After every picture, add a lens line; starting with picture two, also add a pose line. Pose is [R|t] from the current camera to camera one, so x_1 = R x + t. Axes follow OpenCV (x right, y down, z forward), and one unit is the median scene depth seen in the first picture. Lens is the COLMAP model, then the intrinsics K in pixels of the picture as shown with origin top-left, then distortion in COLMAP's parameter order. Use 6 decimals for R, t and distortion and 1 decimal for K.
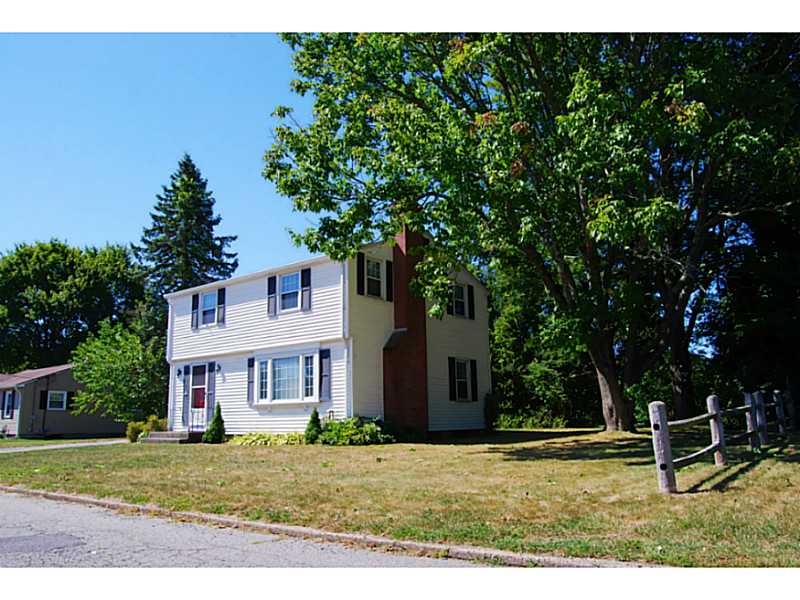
lens RADIAL K [[633.1, 0, 409.5], [0, 633.1, 300.1], [0, 0, 1]] dist [-0.081279, 0.002366]
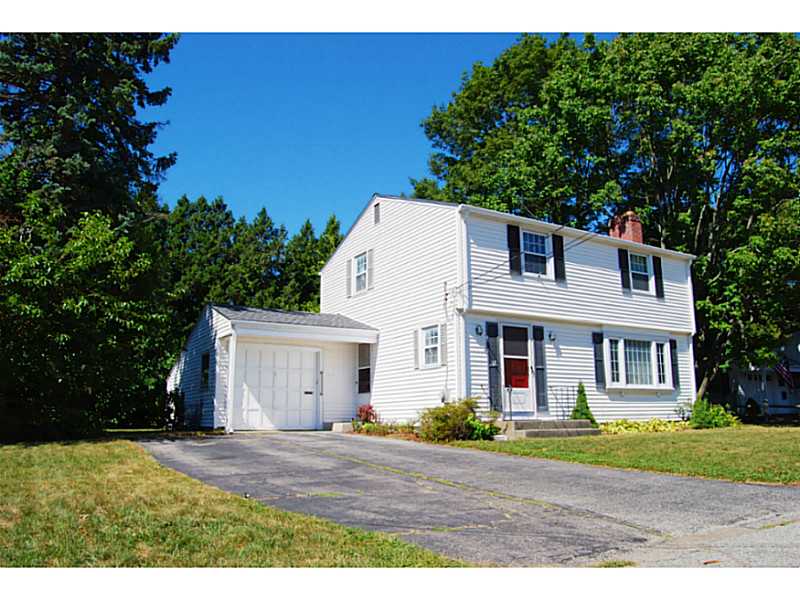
lens RADIAL K [[633.1, 0, 409.5], [0, 633.1, 300.1], [0, 0, 1]] dist [-0.081279, 0.002366]
pose [[0.342183, 0.174438, 0.923300, -1.132951], [-0.191967, 0.974870, -0.113037, 0.194357], [-0.919815, -0.138564, 0.367070, 0.932462]]
